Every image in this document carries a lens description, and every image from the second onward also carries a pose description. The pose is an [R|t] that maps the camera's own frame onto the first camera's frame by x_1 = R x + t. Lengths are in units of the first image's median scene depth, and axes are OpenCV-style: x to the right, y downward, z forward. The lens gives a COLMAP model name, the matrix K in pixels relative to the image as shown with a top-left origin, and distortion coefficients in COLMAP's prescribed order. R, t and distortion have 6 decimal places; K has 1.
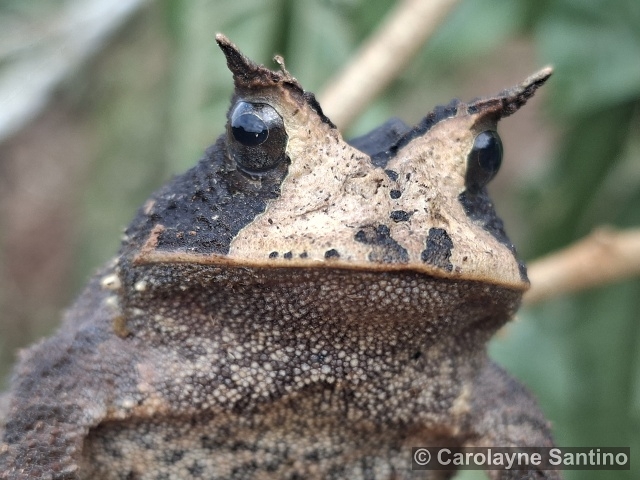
lens RADIAL K [[1396.8, 0, 320.0], [0, 1396.8, 240.0], [0, 0, 1]] dist [0.325421, -0.013736]
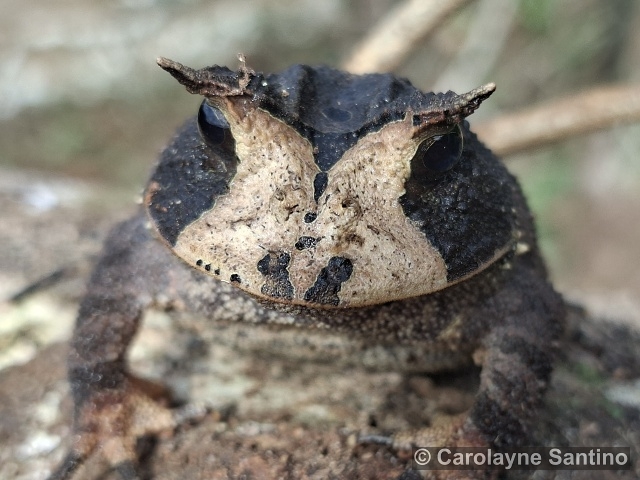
lens RADIAL K [[1396.8, 0, 320.0], [0, 1396.8, 240.0], [0, 0, 1]] dist [0.325421, -0.013736]
pose [[0.916621, 0.149547, -0.370732, 0.453032], [0.015315, 0.913573, 0.406386, -0.444827], [0.399465, -0.378180, 0.835110, 0.086632]]
